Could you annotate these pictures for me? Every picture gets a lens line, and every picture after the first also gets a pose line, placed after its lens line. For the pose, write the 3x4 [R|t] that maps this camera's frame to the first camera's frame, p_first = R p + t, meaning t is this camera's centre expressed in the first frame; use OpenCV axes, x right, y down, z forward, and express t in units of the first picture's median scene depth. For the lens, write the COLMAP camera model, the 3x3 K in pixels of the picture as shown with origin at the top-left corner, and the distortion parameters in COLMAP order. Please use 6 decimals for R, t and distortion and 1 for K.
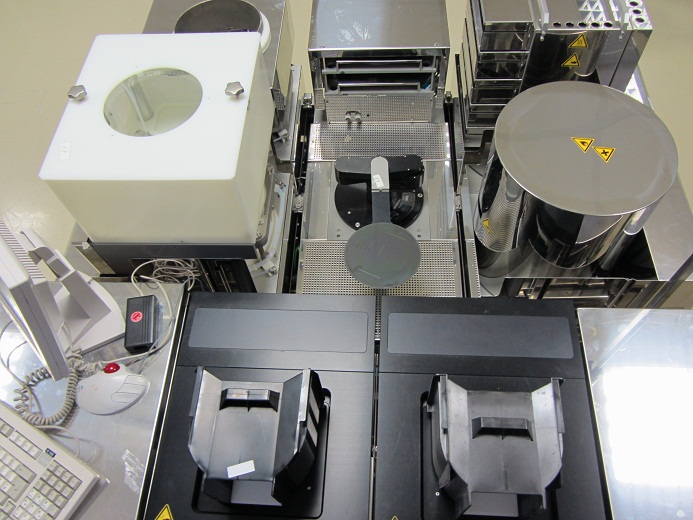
lens RADIAL K [[569.1, 0, 350.2], [0, 569.1, 256.2], [0, 0, 1]] dist [-0.026585, 0.008923]
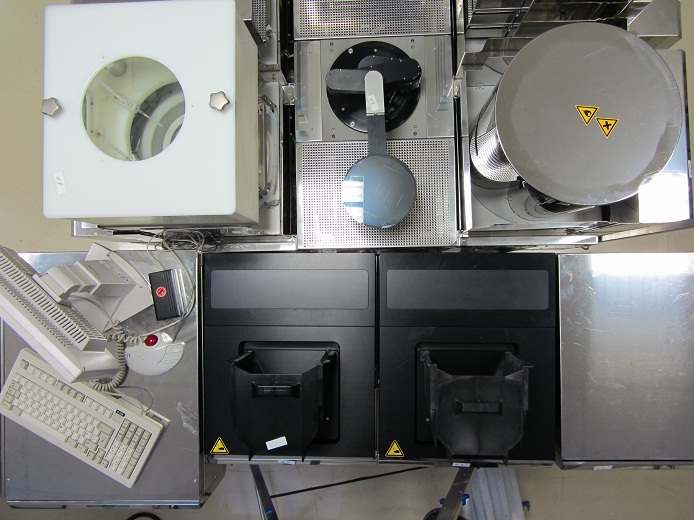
lens RADIAL K [[569.9, 0, 350.7], [0, 569.9, 256.2], [0, 0, 1]] dist [-0.026585, 0.008923]
pose [[0.998710, -0.050690, -0.003065, 0.002031], [0.045706, 0.870927, 0.489282, -0.480492], [-0.022132, -0.488791, 0.872120, 0.051376]]
